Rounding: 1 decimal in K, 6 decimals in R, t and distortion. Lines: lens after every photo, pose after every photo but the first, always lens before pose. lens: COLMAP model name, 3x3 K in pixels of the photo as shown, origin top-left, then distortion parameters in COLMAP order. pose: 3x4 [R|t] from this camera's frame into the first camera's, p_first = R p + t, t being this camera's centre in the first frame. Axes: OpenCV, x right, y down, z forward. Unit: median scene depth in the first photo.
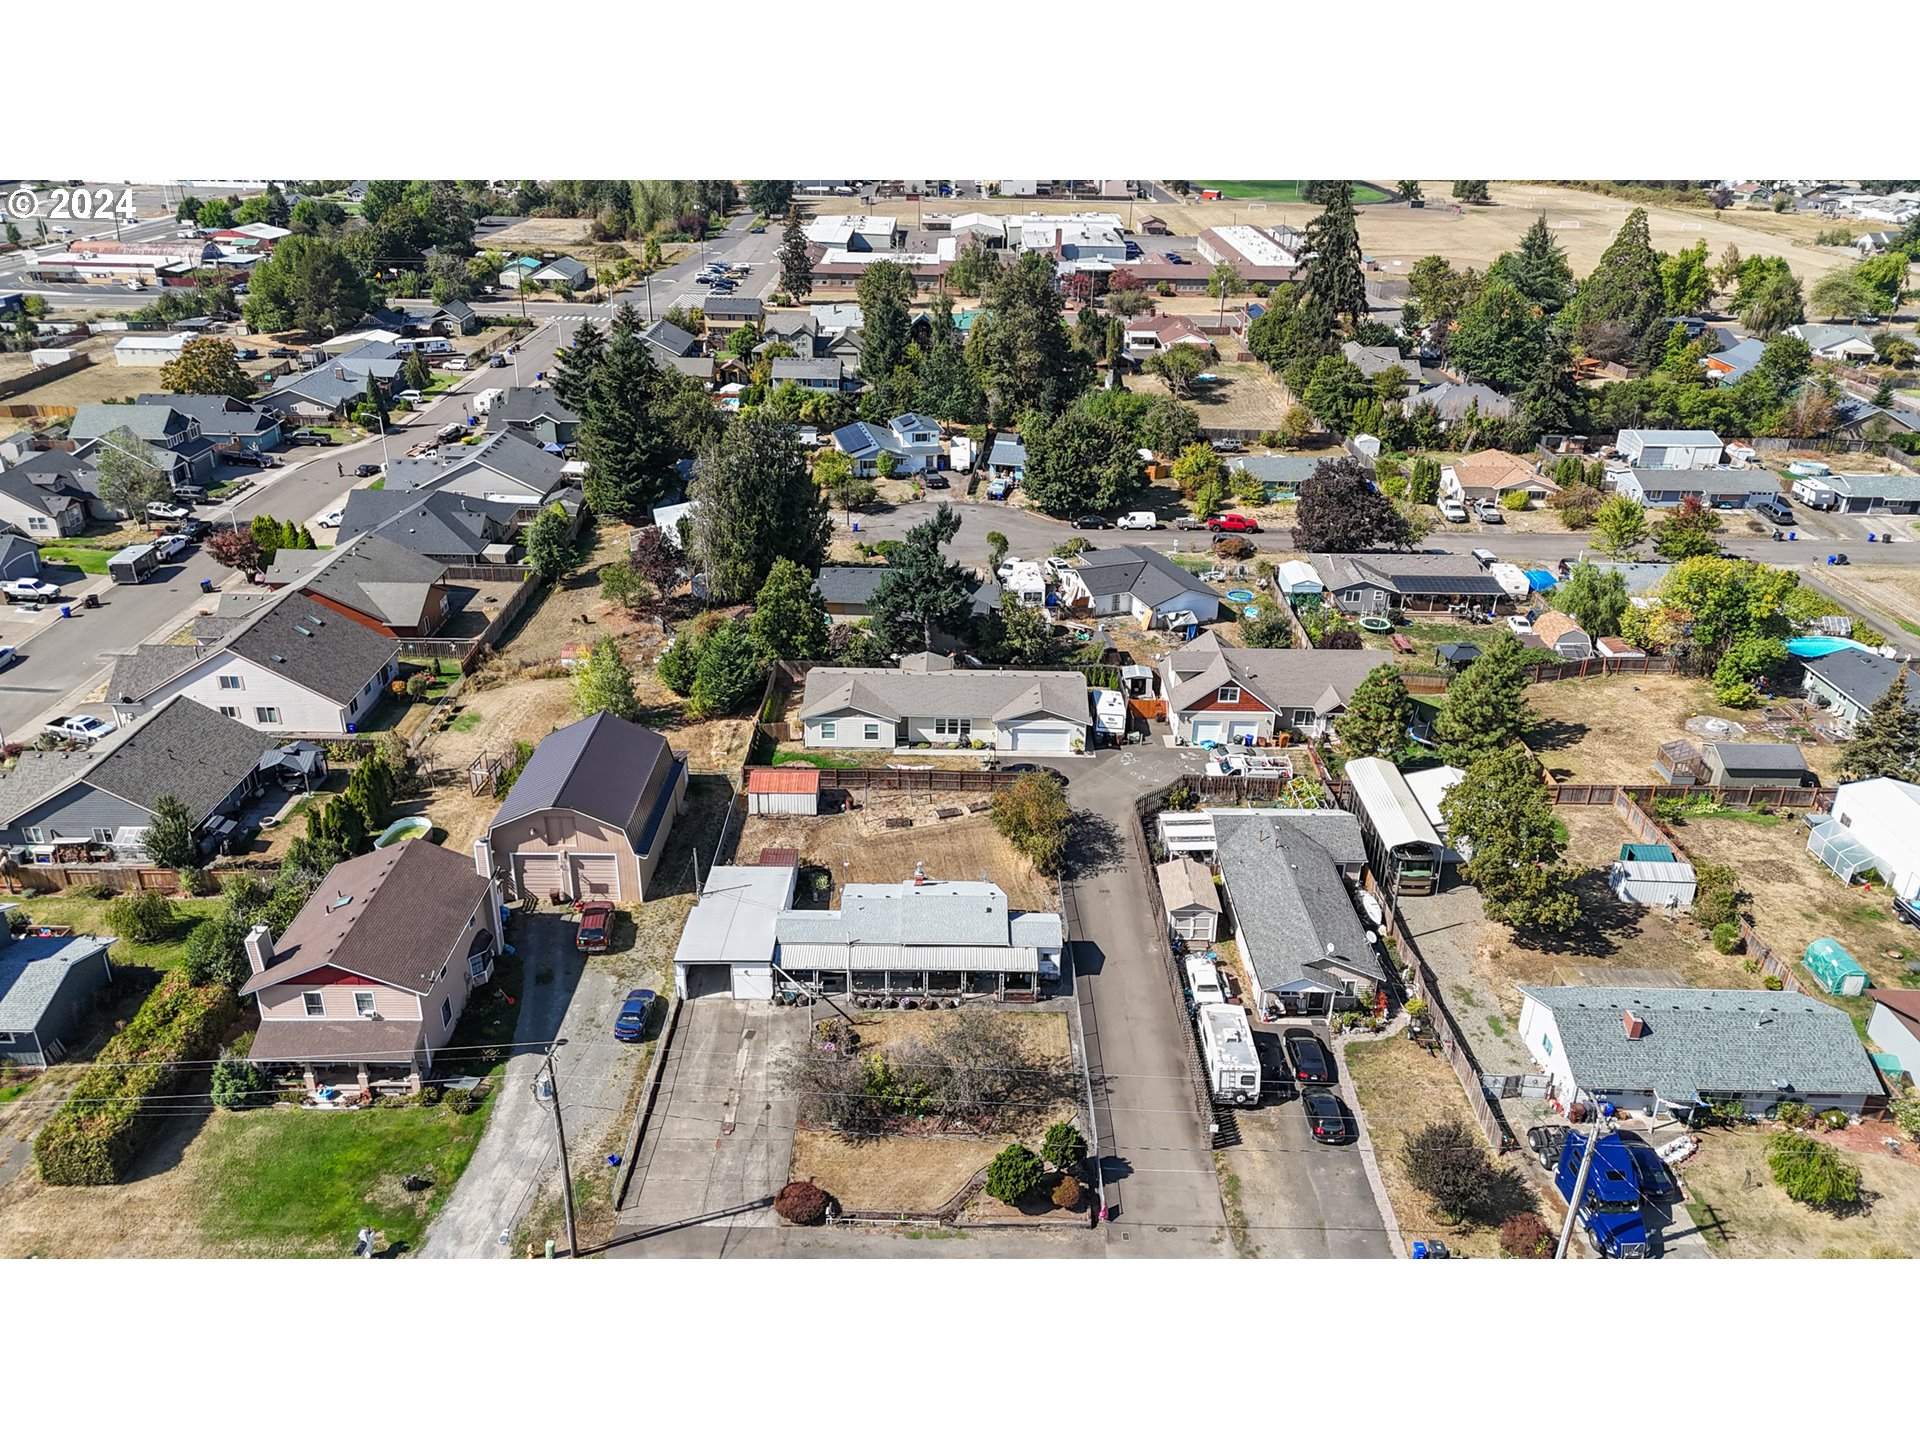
lens RADIAL K [[1397.3, 0, 957.6], [0, 1397.3, 721.7], [0, 0, 1]] dist [0.103582, -0.114436]
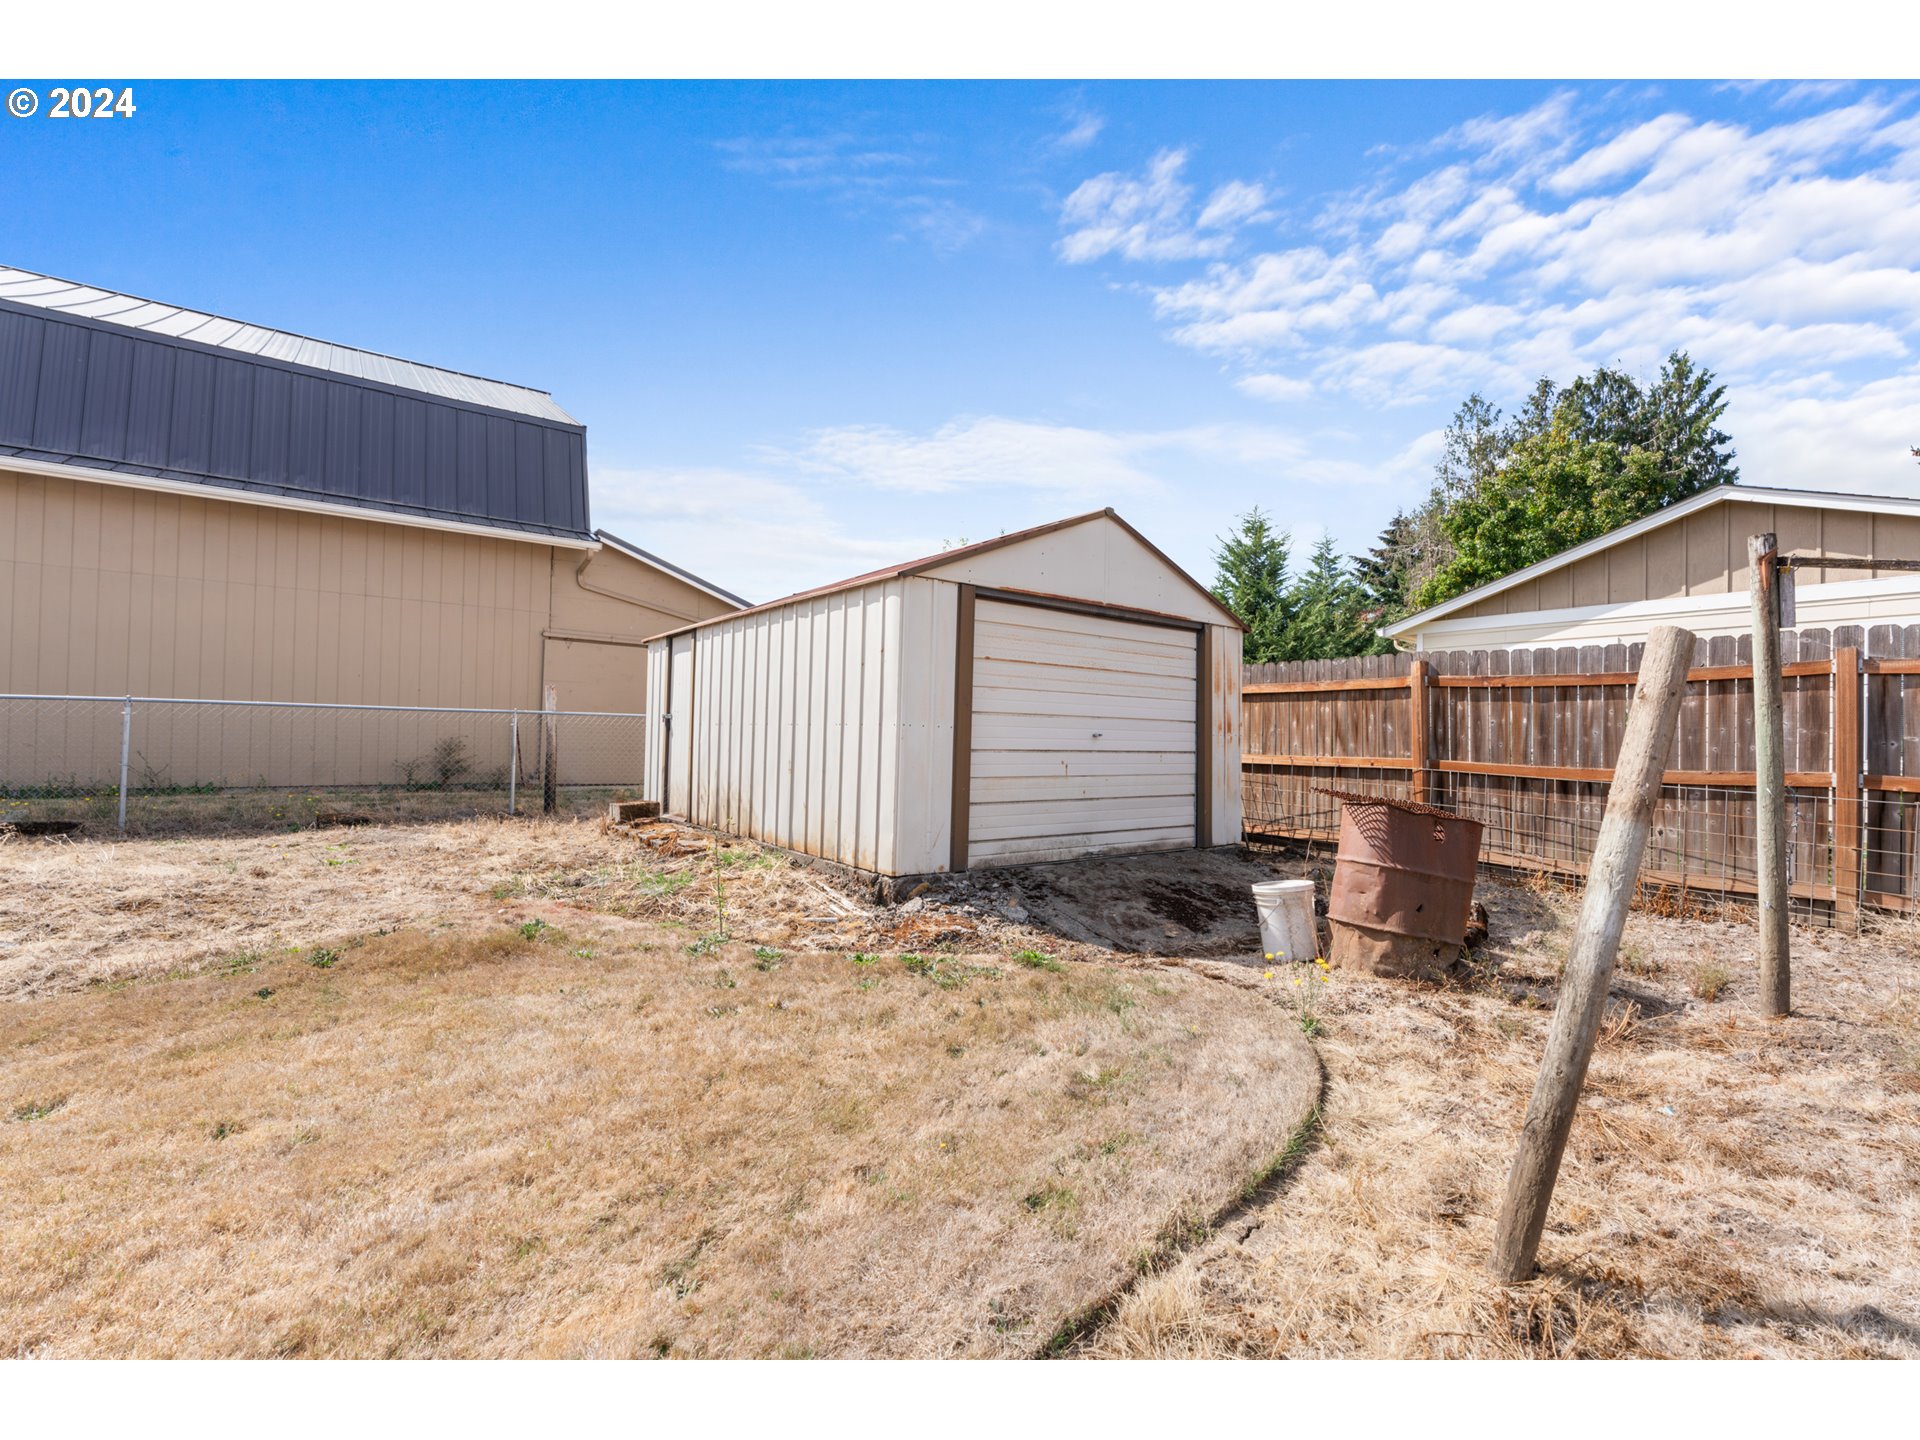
lens RADIAL K [[863.4, 0, 954.0], [0, 863.4, 736.9], [0, 0, 1]] dist [-0.001712, -0.000091]
pose [[0.611323, 0.000590, -0.791381, -0.052793], [-0.364175, 0.888037, -0.280654, 0.065230], [0.702610, 0.459772, 0.543092, 0.877457]]
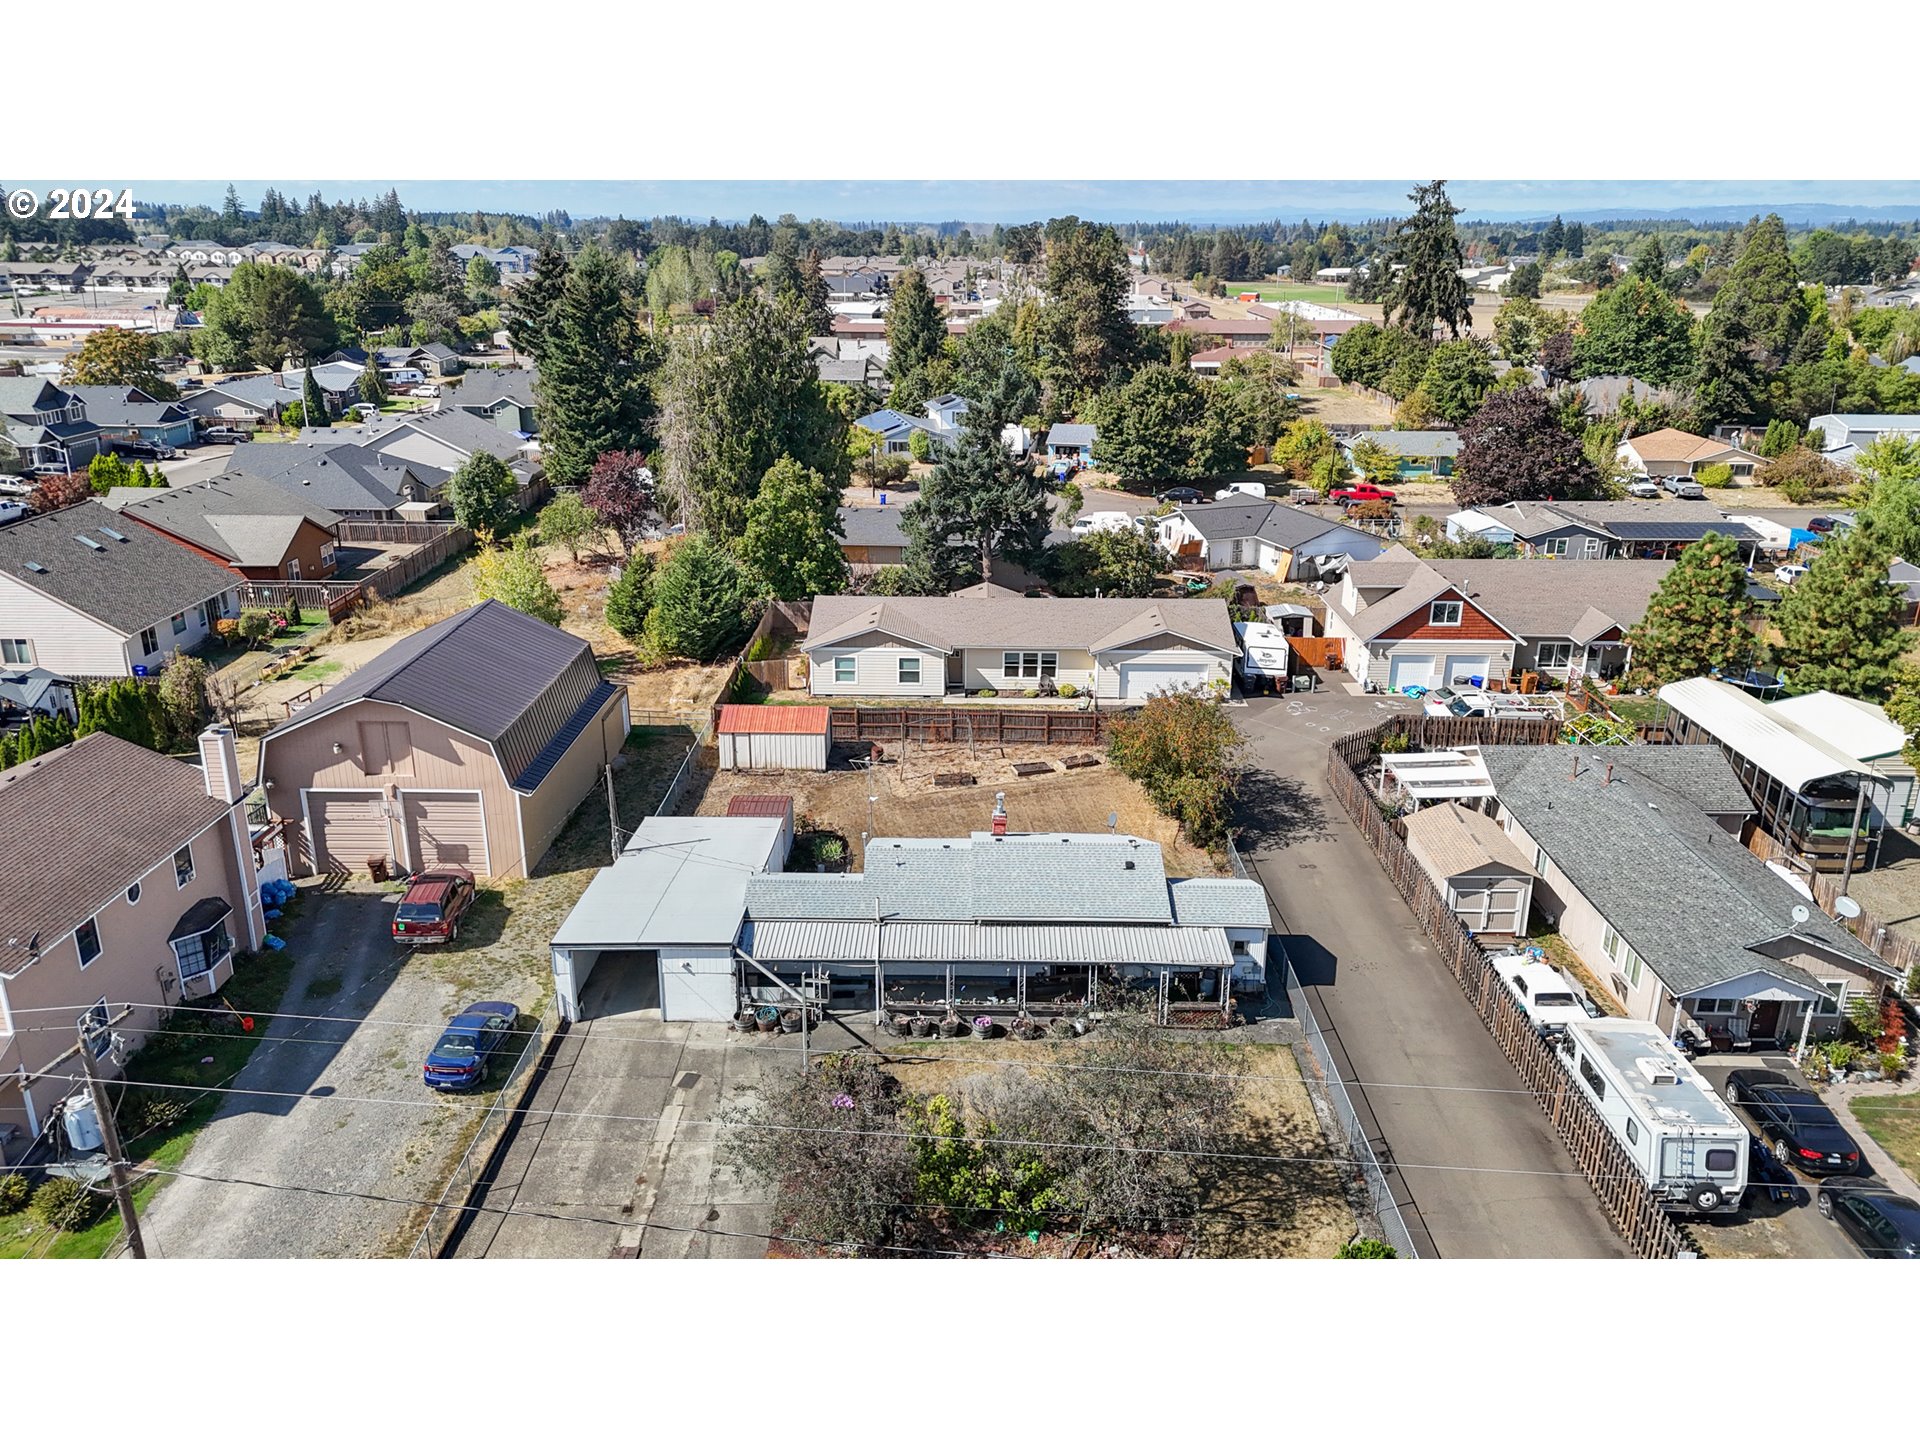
lens RADIAL K [[1405.6, 0, 958.6], [0, 1405.6, 722.5], [0, 0, 1]] dist [0.074763, -0.065144]
pose [[0.999879, -0.005075, -0.014692, -0.027972], [0.003396, 0.993691, -0.112105, 0.105887], [0.015168, 0.112042, 0.993588, 0.329657]]
